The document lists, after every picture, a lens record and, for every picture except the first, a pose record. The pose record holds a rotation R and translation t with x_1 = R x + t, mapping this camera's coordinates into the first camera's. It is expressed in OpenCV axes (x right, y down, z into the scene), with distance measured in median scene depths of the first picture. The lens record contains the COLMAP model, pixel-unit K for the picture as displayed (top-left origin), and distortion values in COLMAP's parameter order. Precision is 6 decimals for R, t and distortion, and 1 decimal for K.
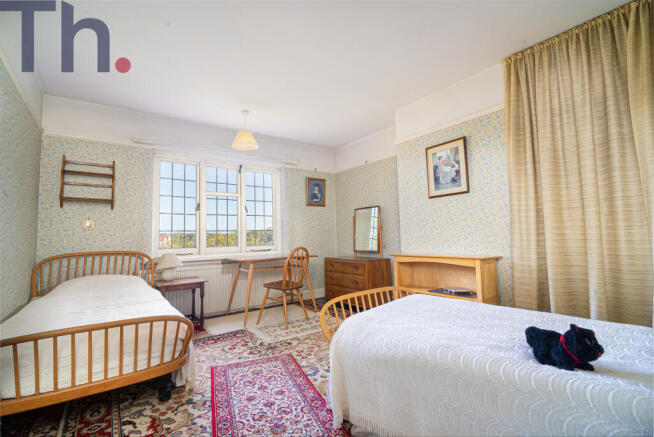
lens RADIAL K [[302.8, 0, 327.0], [0, 302.8, 218.5], [0, 0, 1]] dist [-0.003564, -0.000895]
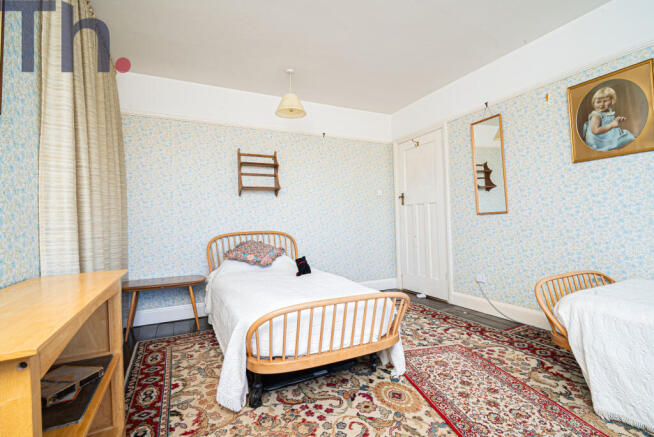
lens RADIAL K [[302.8, 0, 327.0], [0, 302.8, 218.5], [0, 0, 1]] dist [-0.003564, -0.000895]
pose [[-0.984165, 0.046006, 0.171182, 0.066030], [0.032492, 0.996190, -0.080928, 0.142333], [-0.174253, -0.074084, -0.981910, 2.153912]]
